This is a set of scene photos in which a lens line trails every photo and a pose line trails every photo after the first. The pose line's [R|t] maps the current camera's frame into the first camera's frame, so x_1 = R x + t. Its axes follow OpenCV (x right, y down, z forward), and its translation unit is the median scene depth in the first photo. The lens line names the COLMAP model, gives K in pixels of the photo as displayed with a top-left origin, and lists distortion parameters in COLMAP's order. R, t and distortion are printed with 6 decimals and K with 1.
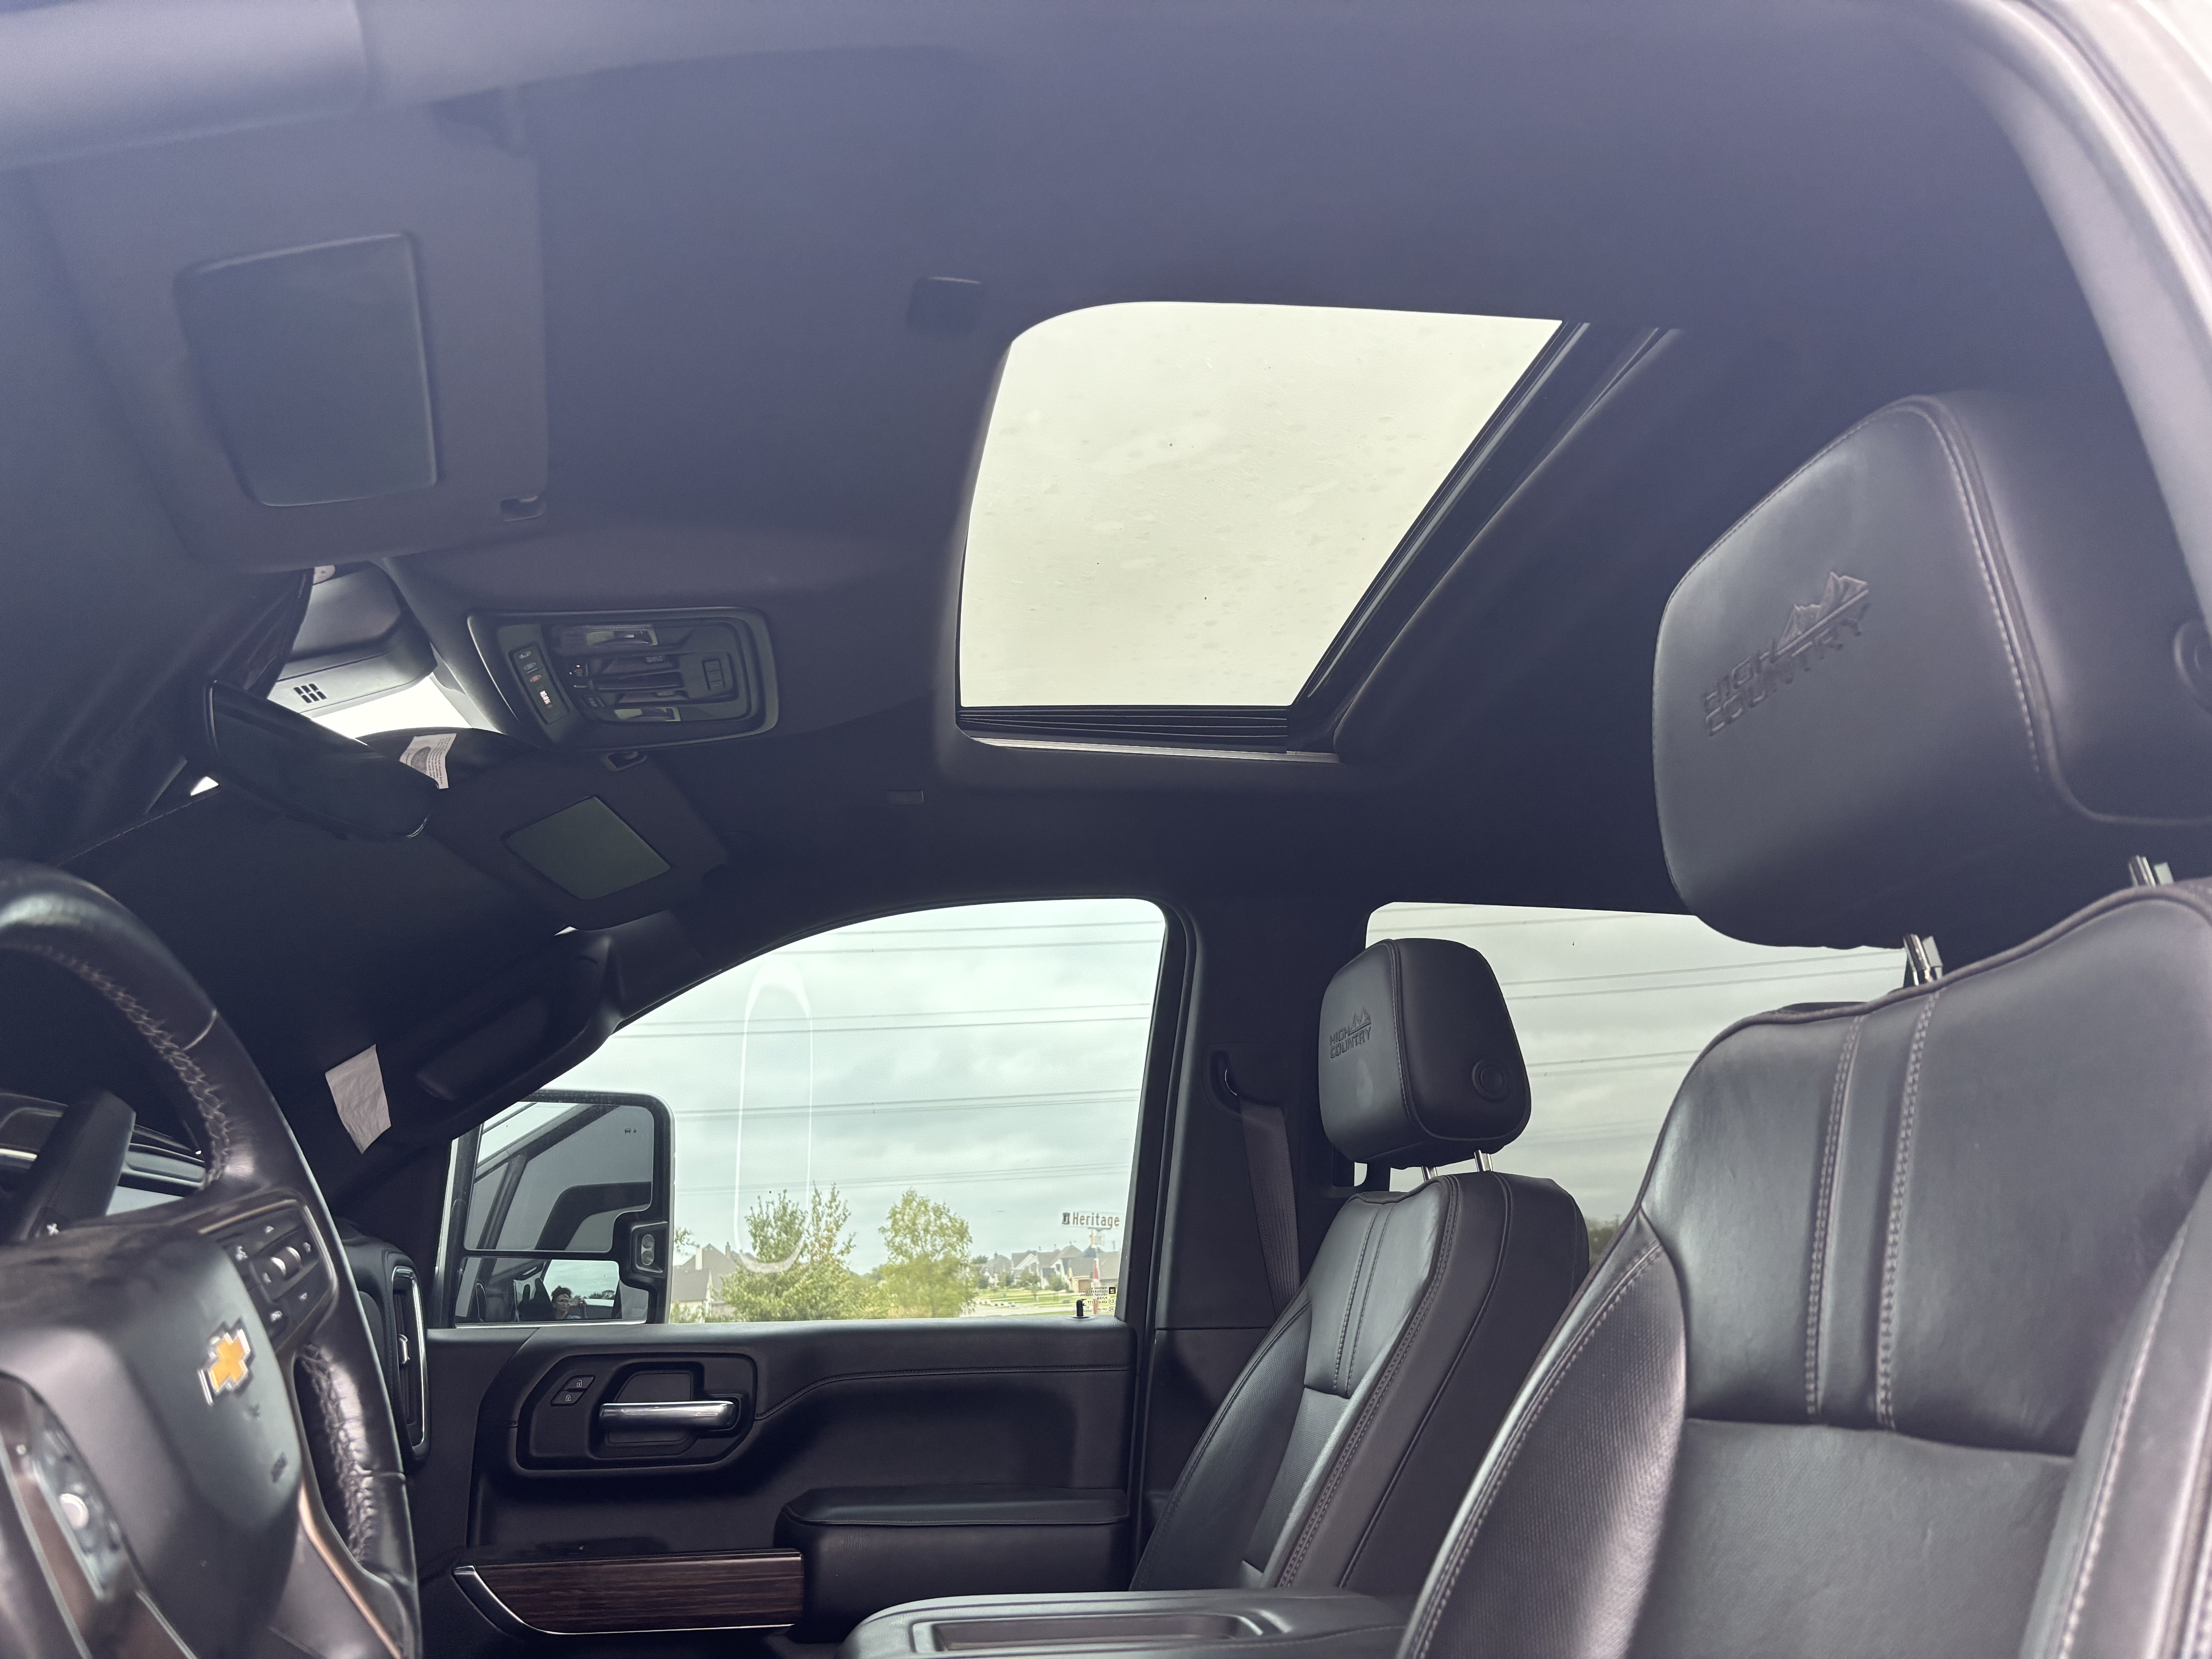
lens RADIAL K [[1686.3, 0, 1085.5], [0, 1686.3, 872.9], [0, 0, 1]] dist [0.047511, 0.018404]
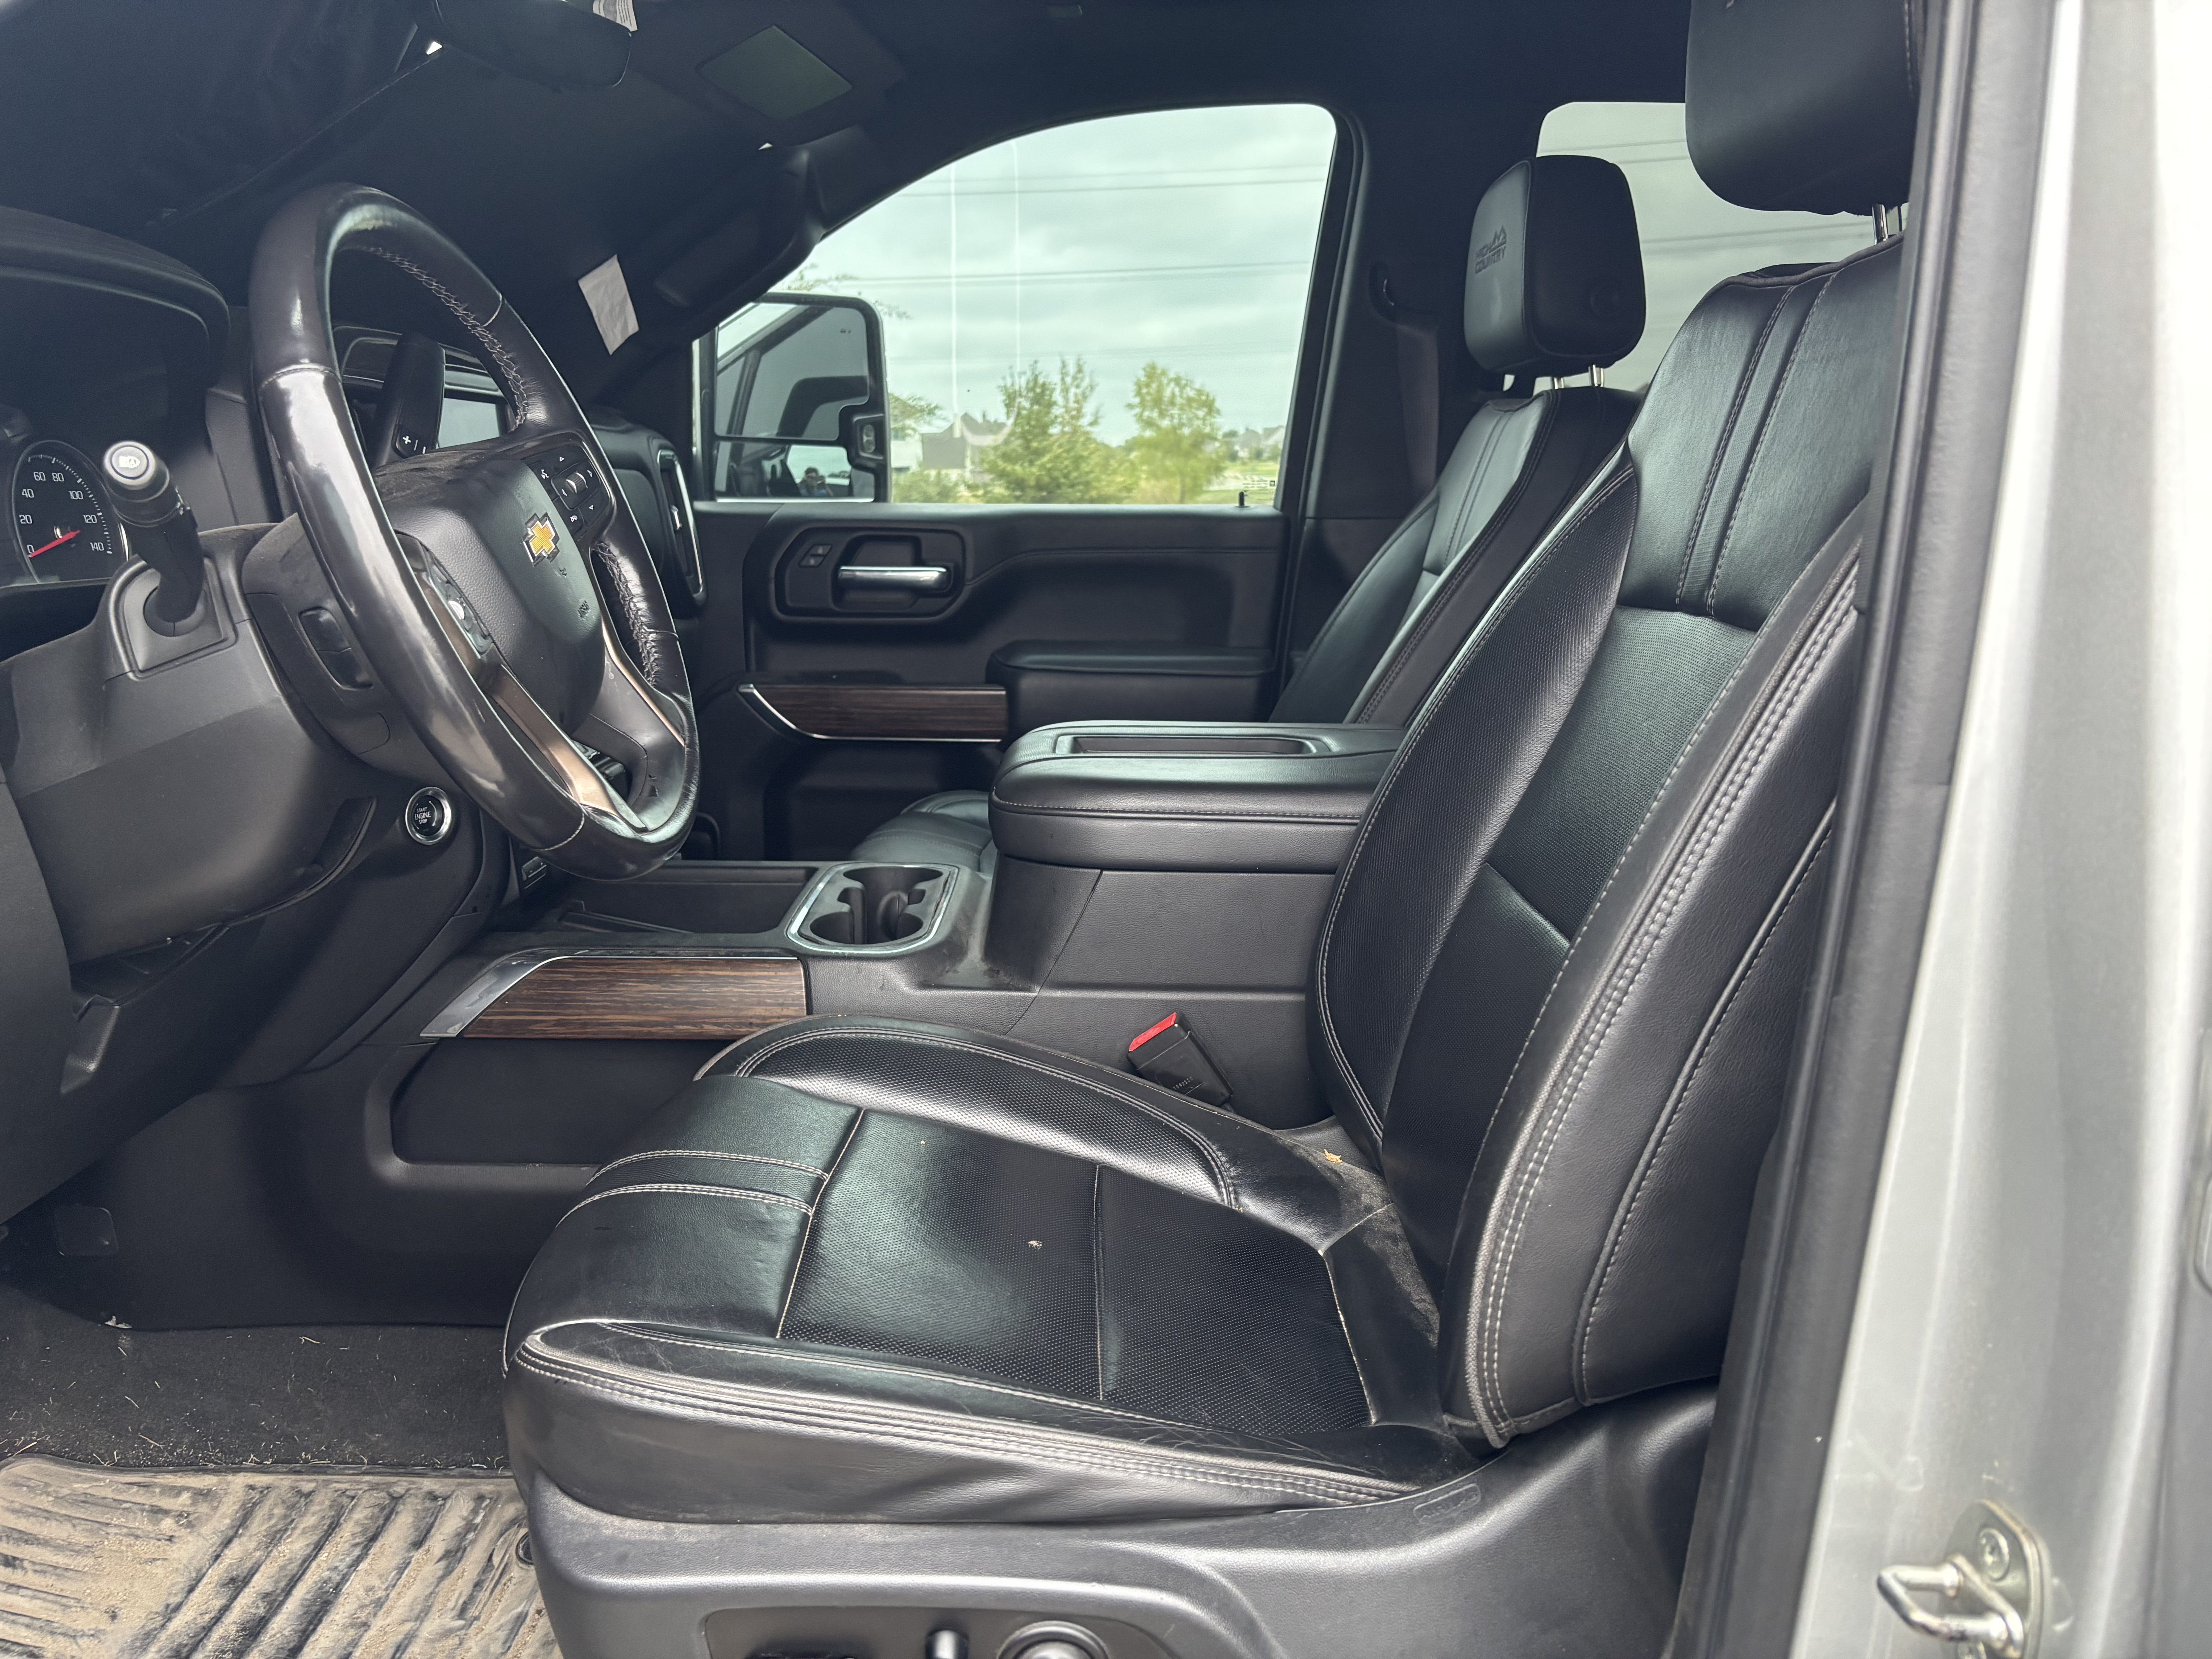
lens RADIAL K [[1686.3, 0, 1101.1], [0, 1686.3, 812.6], [0, 0, 1]] dist [0.047511, 0.018404]
pose [[0.990655, 0.045319, -0.128639, 0.060246], [0.014599, 0.902526, 0.430387, -0.042696], [0.135605, -0.428243, 0.893431, -0.117333]]
